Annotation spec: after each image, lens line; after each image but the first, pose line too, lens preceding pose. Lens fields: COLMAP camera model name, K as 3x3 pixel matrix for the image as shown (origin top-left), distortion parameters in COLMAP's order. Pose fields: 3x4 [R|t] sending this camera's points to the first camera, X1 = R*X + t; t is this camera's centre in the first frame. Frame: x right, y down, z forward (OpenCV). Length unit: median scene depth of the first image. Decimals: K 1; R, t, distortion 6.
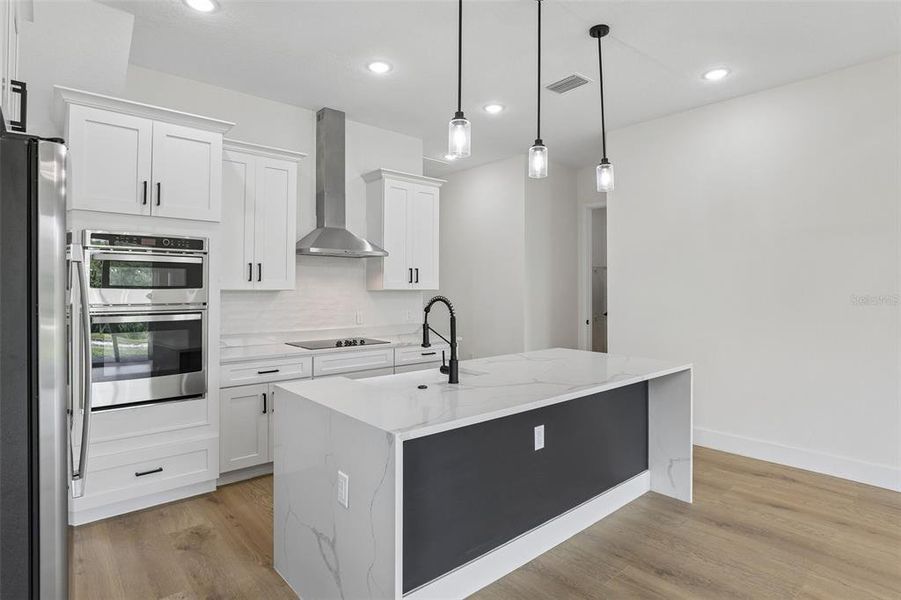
lens RADIAL K [[480.9, 0, 447.0], [0, 480.9, 278.9], [0, 0, 1]] dist [-0.023347, 0.000186]
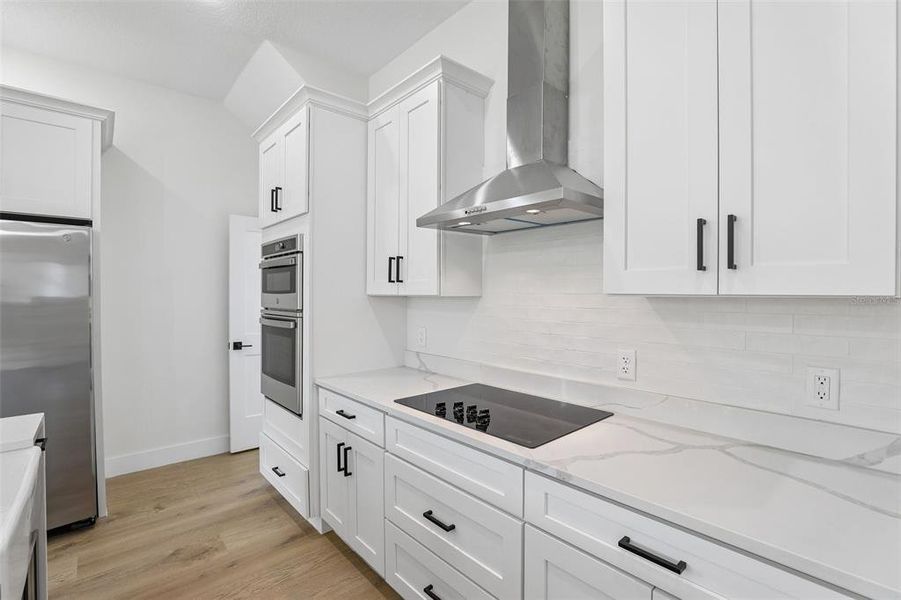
lens RADIAL K [[407.9, 0, 450.6], [0, 407.9, 296.6], [0, 0, 1]] dist [-0.019473, 0.000413]
pose [[0.008207, 0.007779, -0.999936, 0.242255], [0.022135, 0.999723, 0.007959, 0.027380], [0.999721, -0.022198, 0.008033, 1.316853]]
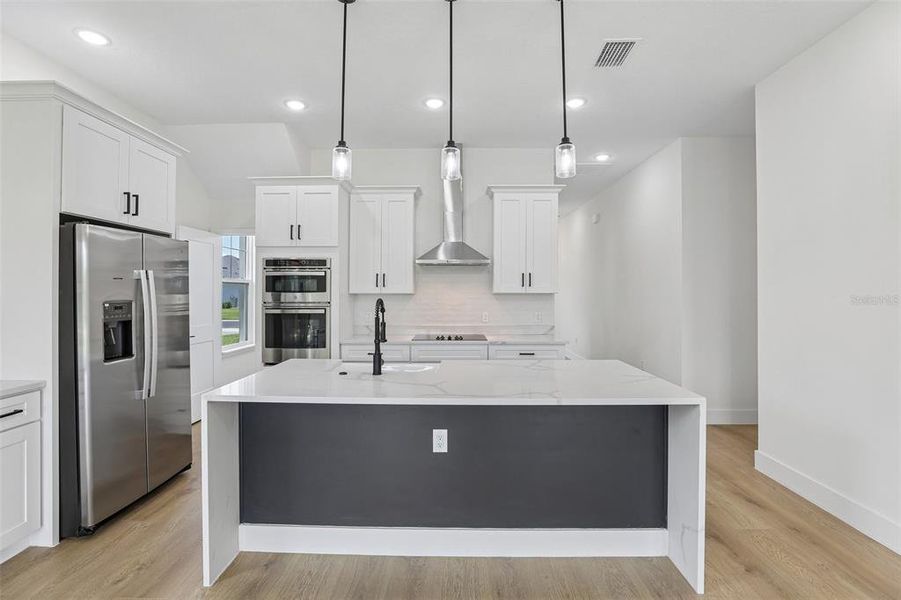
lens RADIAL K [[416.2, 0, 447.1], [0, 416.2, 289.8], [0, 0, 1]] dist [-0.037561, 0.010662]
pose [[0.740778, -0.003883, -0.671739, 0.650655], [0.014510, 0.999842, 0.010221, 0.004727], [0.671594, -0.017318, 0.740717, 0.308096]]
